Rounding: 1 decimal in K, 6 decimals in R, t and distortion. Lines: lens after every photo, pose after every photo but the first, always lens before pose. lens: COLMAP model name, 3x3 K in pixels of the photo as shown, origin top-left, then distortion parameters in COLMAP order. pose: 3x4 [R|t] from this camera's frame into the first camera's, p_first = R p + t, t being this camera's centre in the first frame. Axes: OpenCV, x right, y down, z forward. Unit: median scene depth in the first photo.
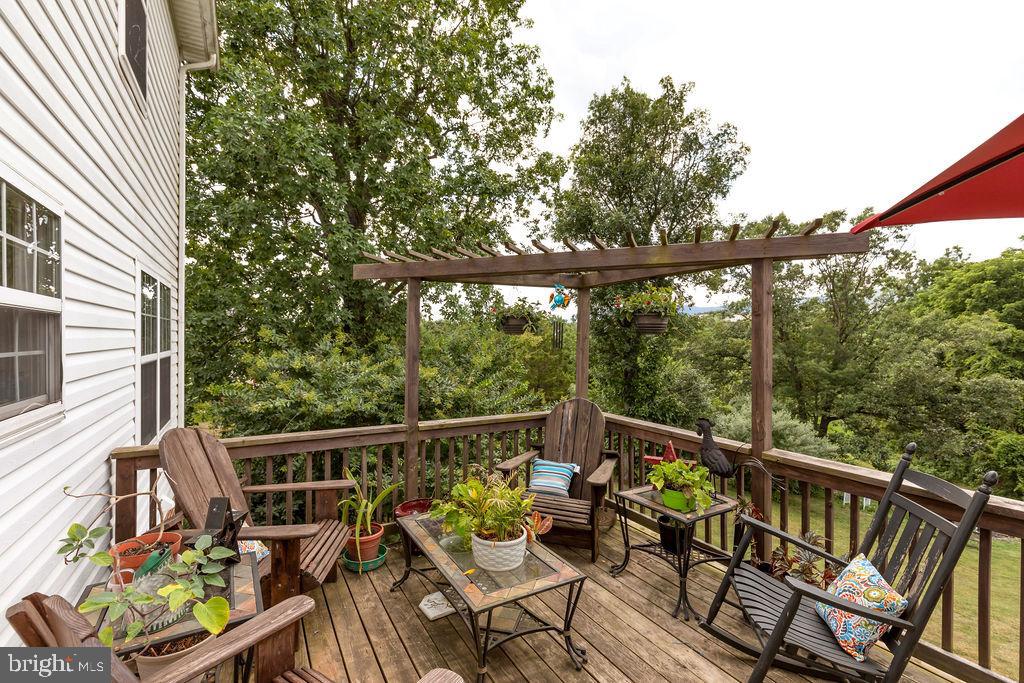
lens RADIAL K [[469.8, 0, 518.4], [0, 469.8, 339.2], [0, 0, 1]] dist [0.001563, -0.000216]
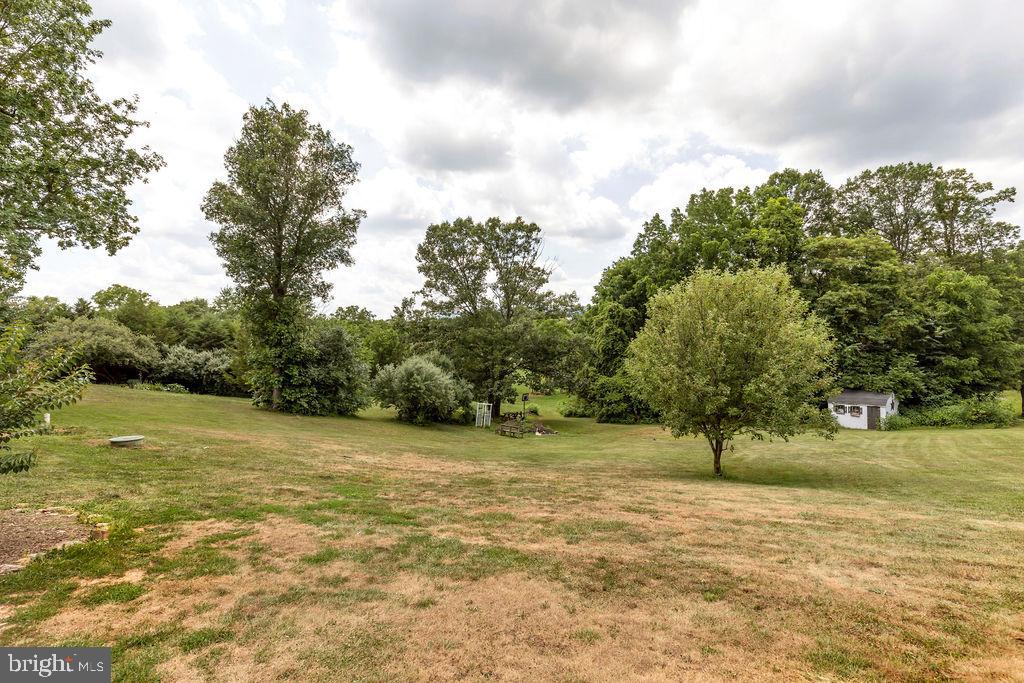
lens RADIAL K [[462.8, 0, 515.2], [0, 462.8, 340.5], [0, 0, 1]] dist [0.009106, -0.000070]
pose [[0.956153, -0.008293, 0.292749, 0.467316], [0.006188, 0.999948, 0.008119, 0.098682], [-0.292802, -0.005951, 0.956155, -0.411167]]
